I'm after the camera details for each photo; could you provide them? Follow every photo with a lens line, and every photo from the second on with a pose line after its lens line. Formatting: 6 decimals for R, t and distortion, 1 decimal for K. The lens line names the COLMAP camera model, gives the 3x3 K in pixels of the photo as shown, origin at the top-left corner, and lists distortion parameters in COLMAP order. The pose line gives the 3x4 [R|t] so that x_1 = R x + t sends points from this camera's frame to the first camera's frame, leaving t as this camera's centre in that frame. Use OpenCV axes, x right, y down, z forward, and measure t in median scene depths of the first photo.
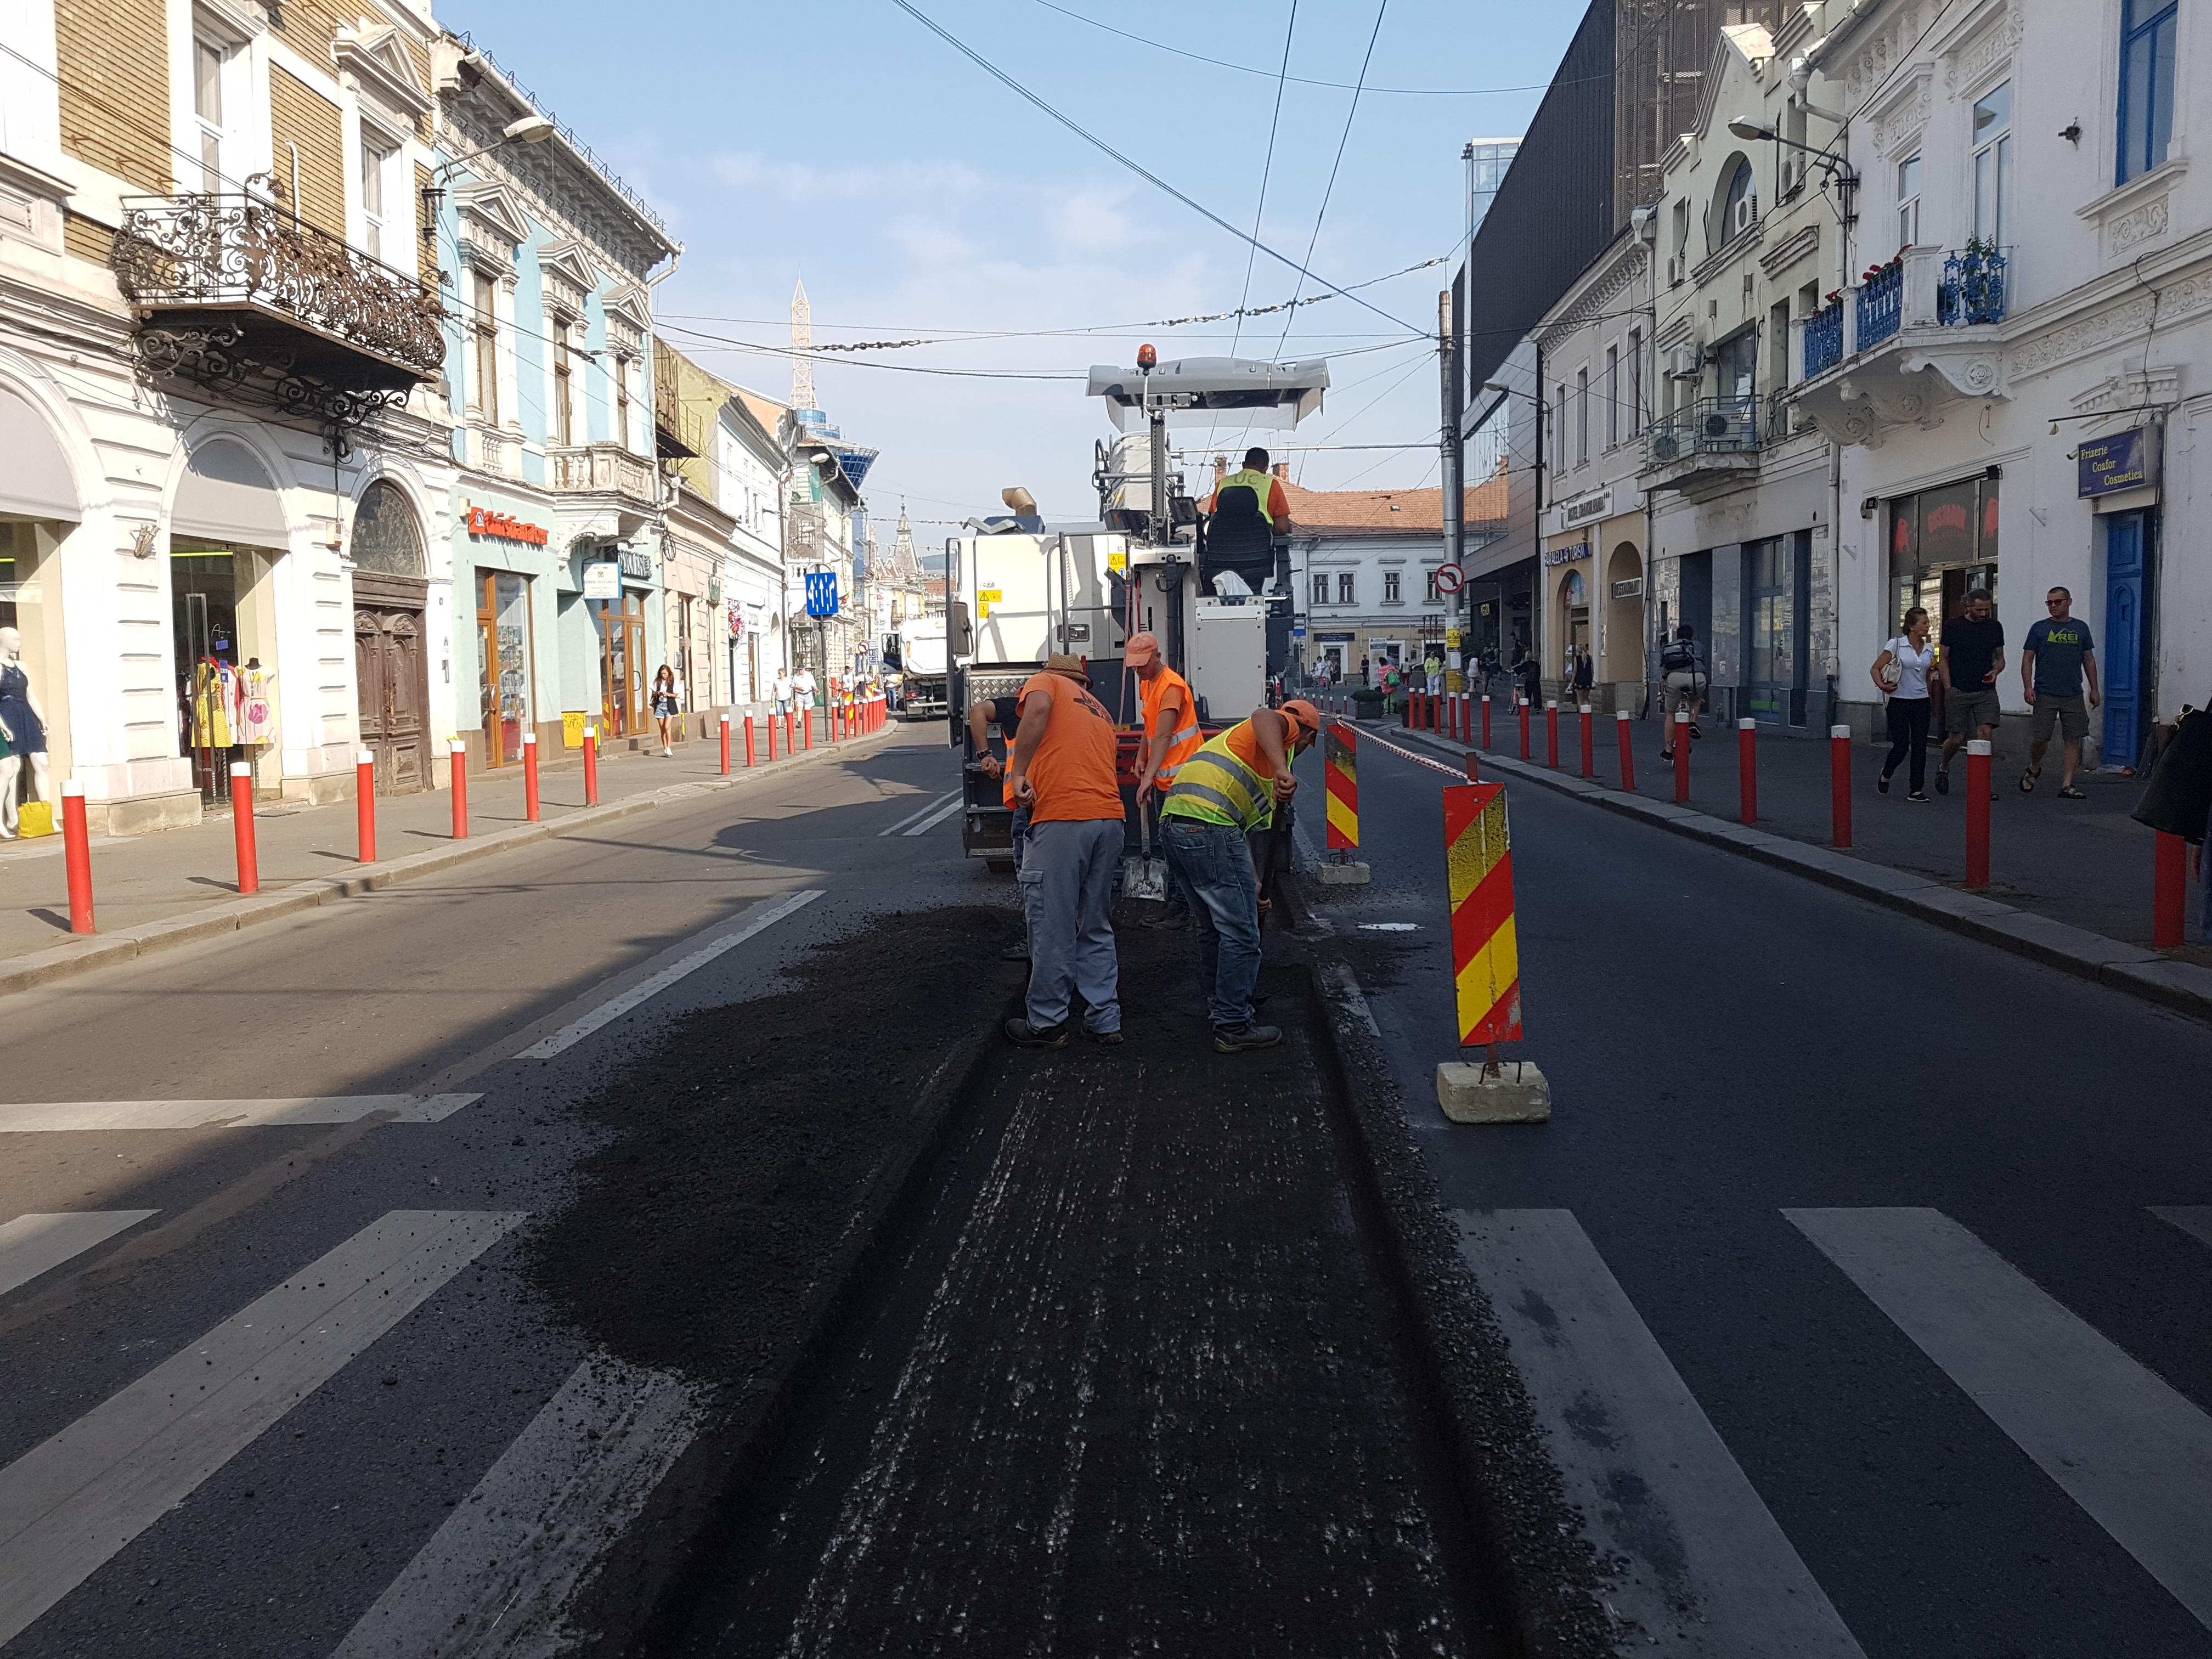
lens RADIAL K [[1699.4, 0, 1092.4], [0, 1699.4, 766.5], [0, 0, 1]] dist [0.031308, -0.059601]
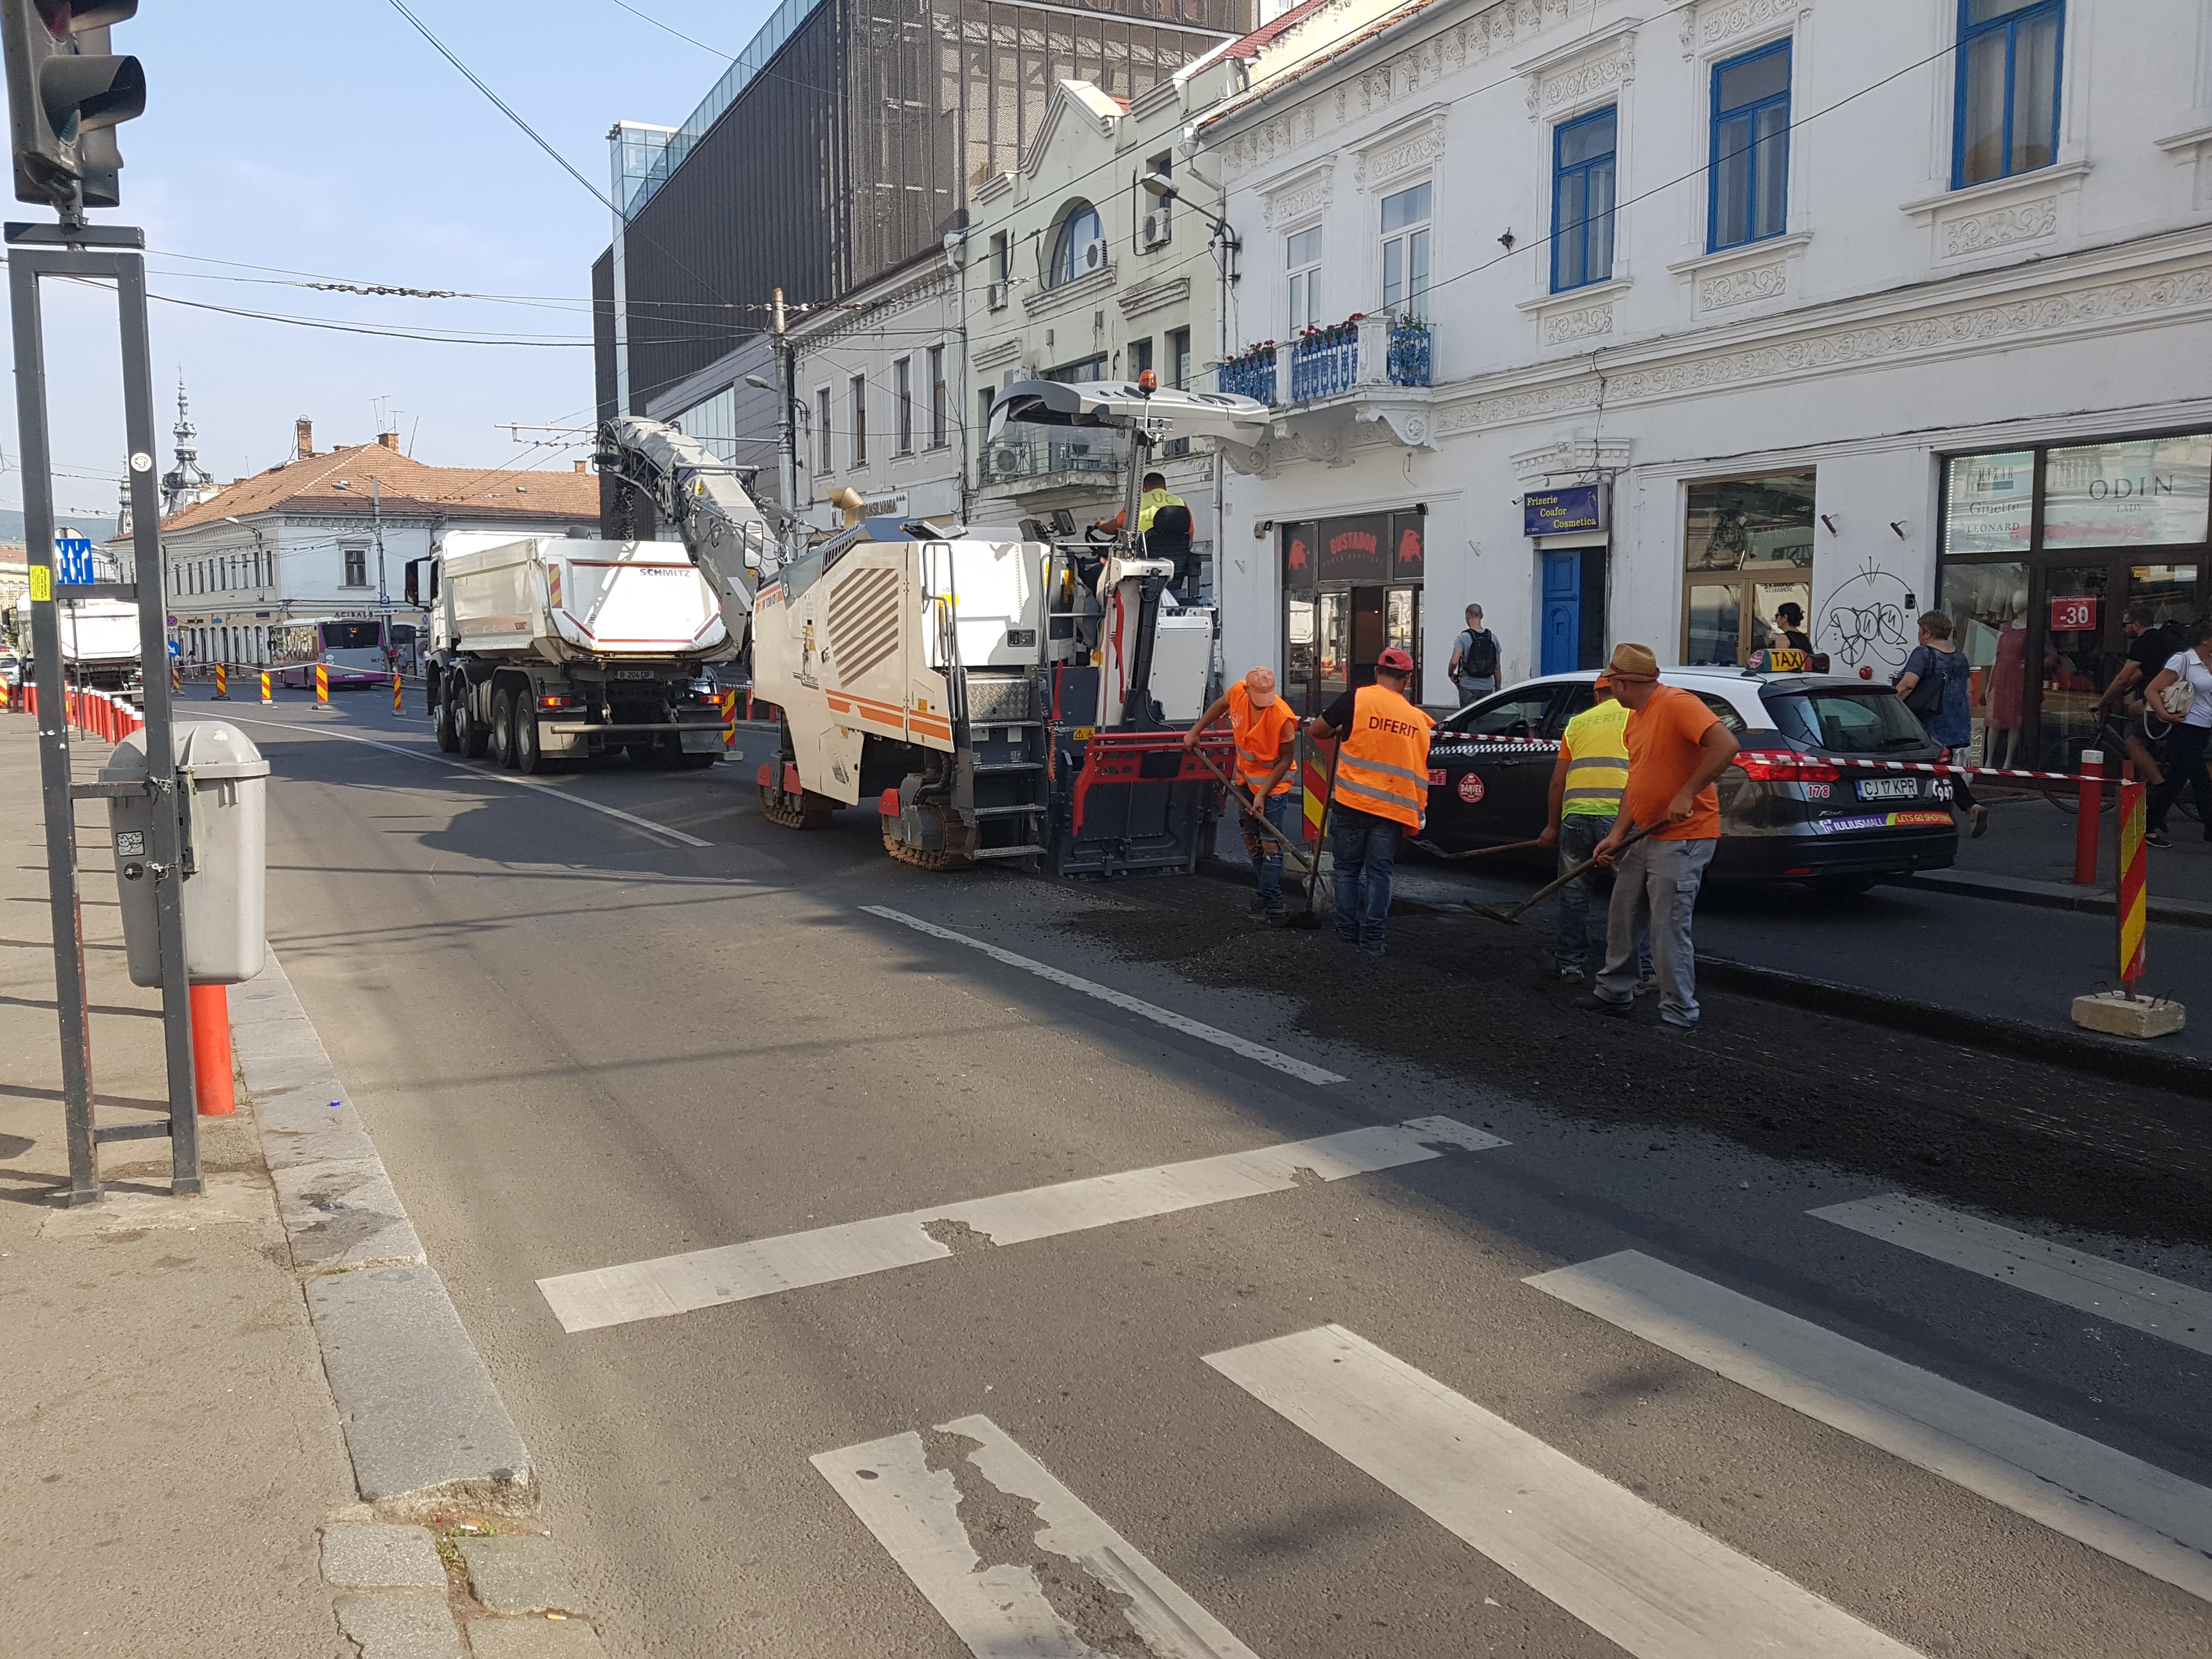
lens RADIAL K [[1699.4, 0, 1018.2], [0, 1699.4, 800.5], [0, 0, 1]] dist [0.031308, -0.059601]
pose [[0.866032, -0.033360, 0.498874, -0.307828], [0.019218, 0.999255, 0.033459, -0.009178], [-0.499618, -0.019389, 0.866029, 0.074781]]
